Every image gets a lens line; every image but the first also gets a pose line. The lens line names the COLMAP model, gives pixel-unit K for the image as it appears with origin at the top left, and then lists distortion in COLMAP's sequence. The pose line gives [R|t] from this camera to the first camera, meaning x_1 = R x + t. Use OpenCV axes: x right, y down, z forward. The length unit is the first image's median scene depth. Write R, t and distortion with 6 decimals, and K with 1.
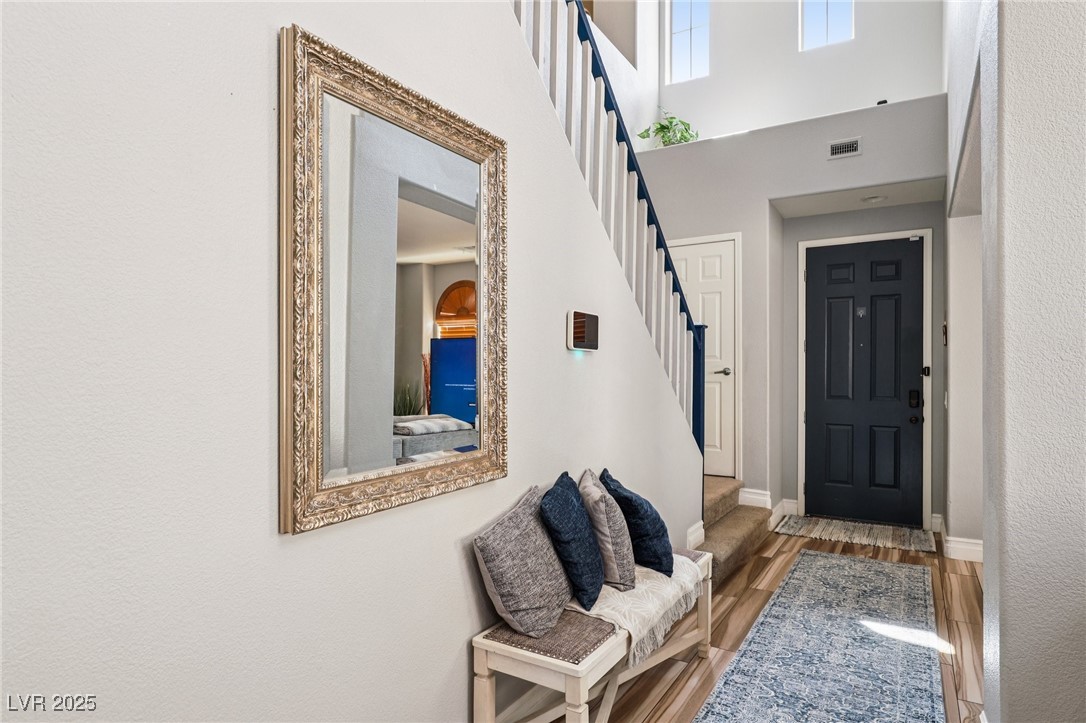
lens RADIAL K [[601.6, 0, 564.3], [0, 601.6, 366.7], [0, 0, 1]] dist [-0.001016, -0.000246]
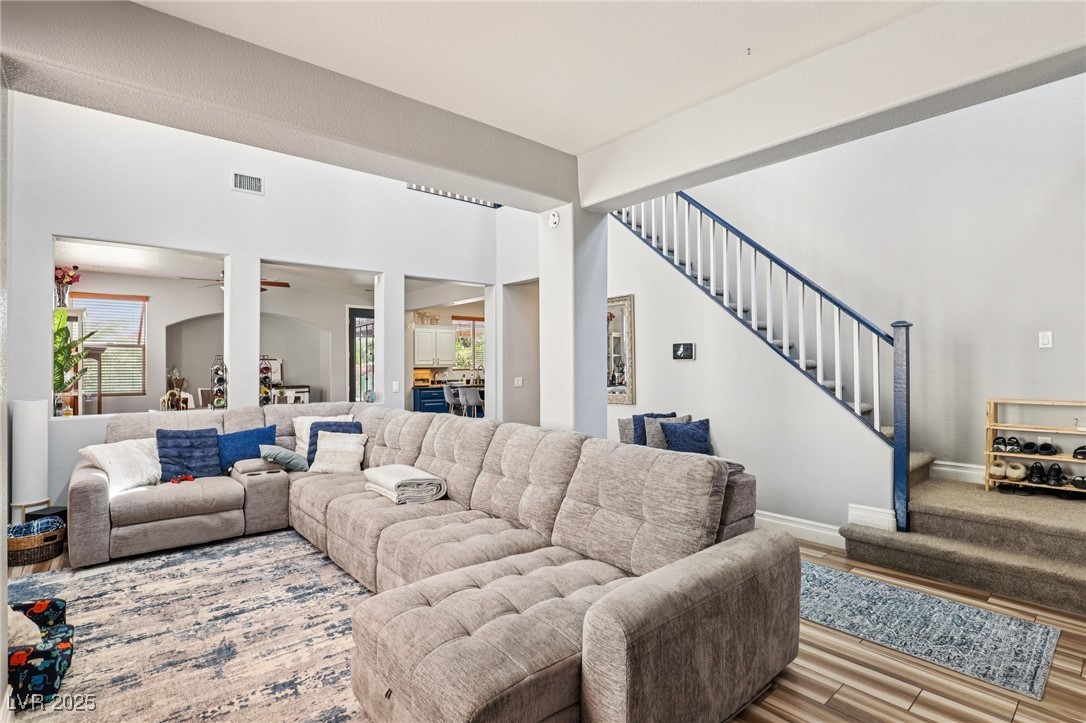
lens RADIAL K [[512.2, 0, 536.9], [0, 512.2, 368.3], [0, 0, 1]] dist [-0.009432, -0.000565]
pose [[-0.337508, 0.006267, -0.941302, 1.165193], [0.017309, 0.999850, 0.000450, -0.004138], [0.941163, -0.016142, -0.337566, 0.660140]]
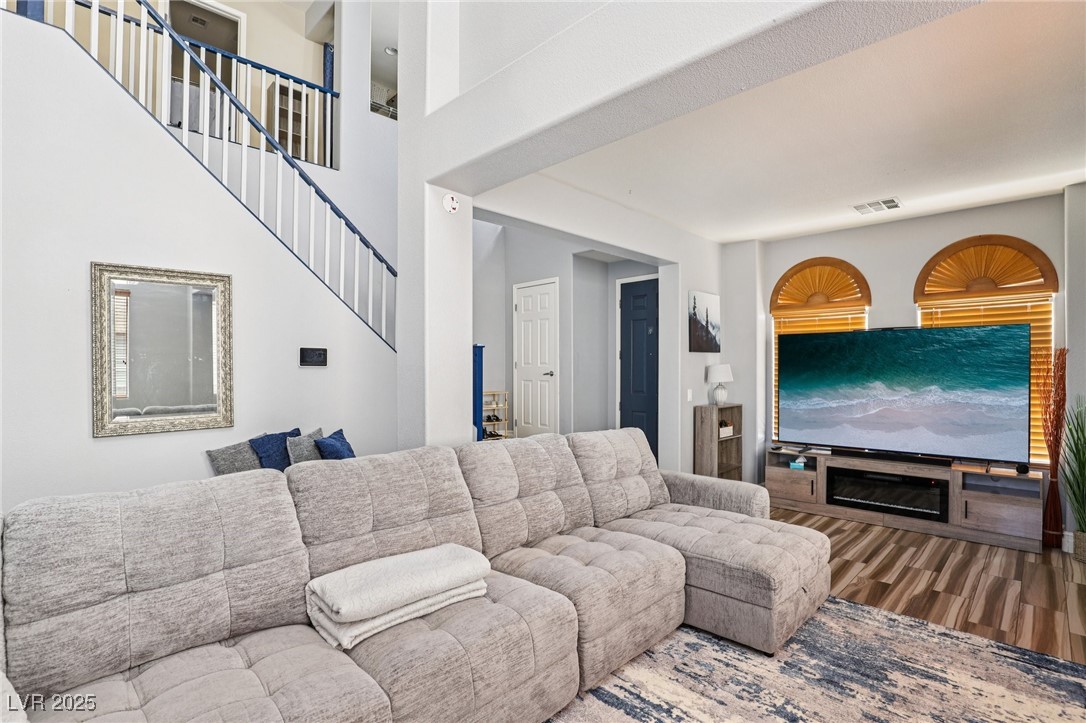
lens RADIAL K [[512.2, 0, 536.9], [0, 512.2, 368.3], [0, 0, 1]] dist [-0.009432, -0.000565]
pose [[0.964749, -0.002360, -0.263161, 0.689006], [0.004975, 0.999945, 0.009269, -0.020165], [0.263125, -0.010252, 0.964707, -0.243773]]
